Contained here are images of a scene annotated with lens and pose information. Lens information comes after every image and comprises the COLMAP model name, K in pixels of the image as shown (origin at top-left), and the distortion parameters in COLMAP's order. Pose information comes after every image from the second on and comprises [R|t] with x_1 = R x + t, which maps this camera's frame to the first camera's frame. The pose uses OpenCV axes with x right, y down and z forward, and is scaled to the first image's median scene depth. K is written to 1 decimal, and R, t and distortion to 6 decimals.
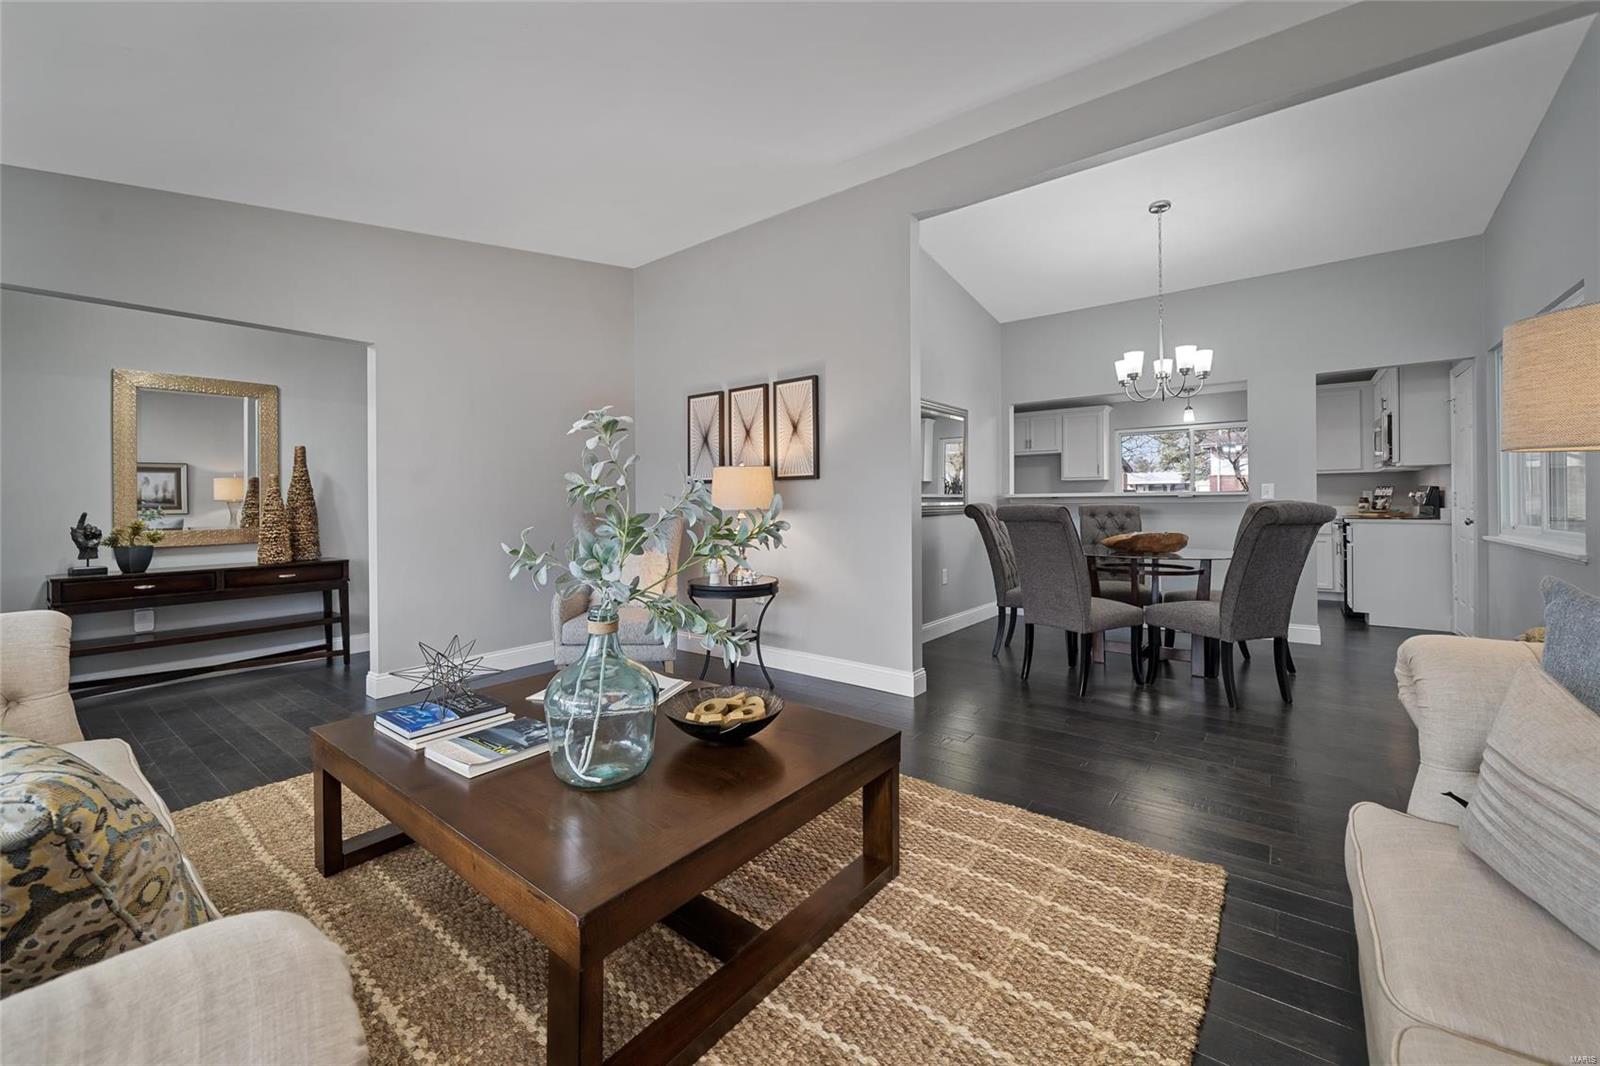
lens RADIAL K [[651.6, 0, 798.2], [0, 651.6, 501.3], [0, 0, 1]] dist [0.003133, 0.000098]
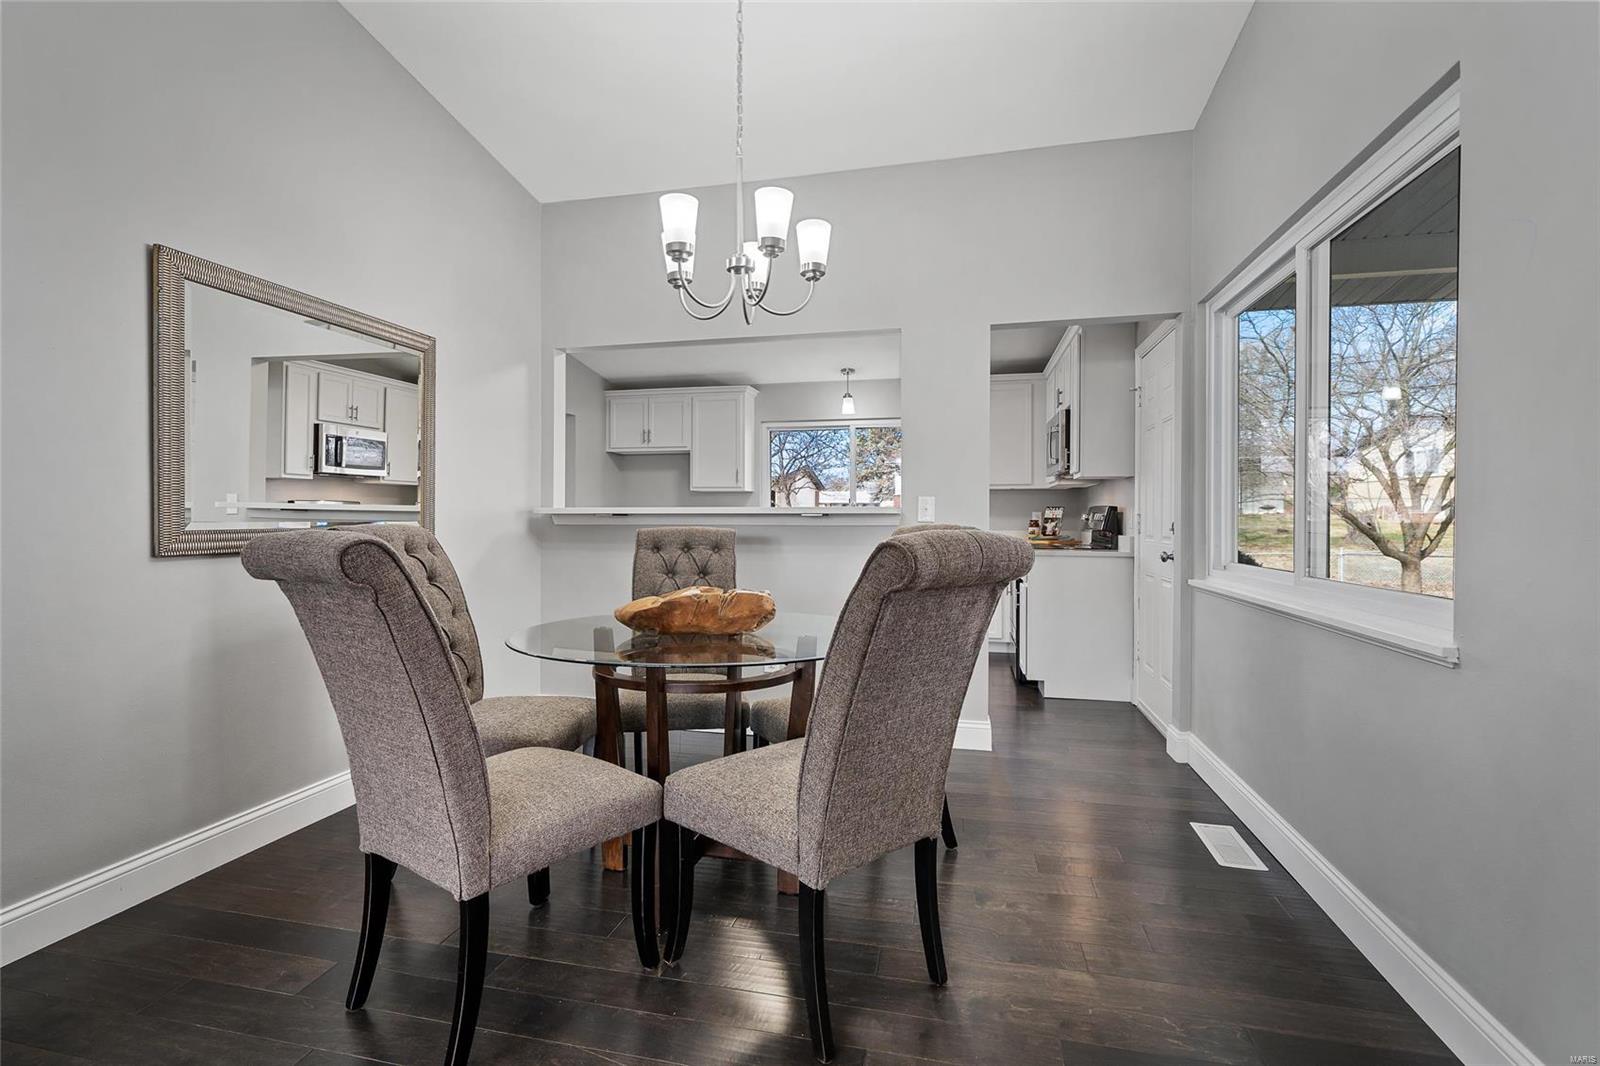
lens RADIAL K [[742.4, 0, 805.3], [0, 742.4, 523.1], [0, 0, 1]] dist [0.002155, 0.000148]
pose [[0.905846, 0.009126, 0.423508, 0.280638], [-0.011547, 0.999928, 0.003151, -0.002246], [-0.423449, -0.007745, 0.905887, 0.362803]]
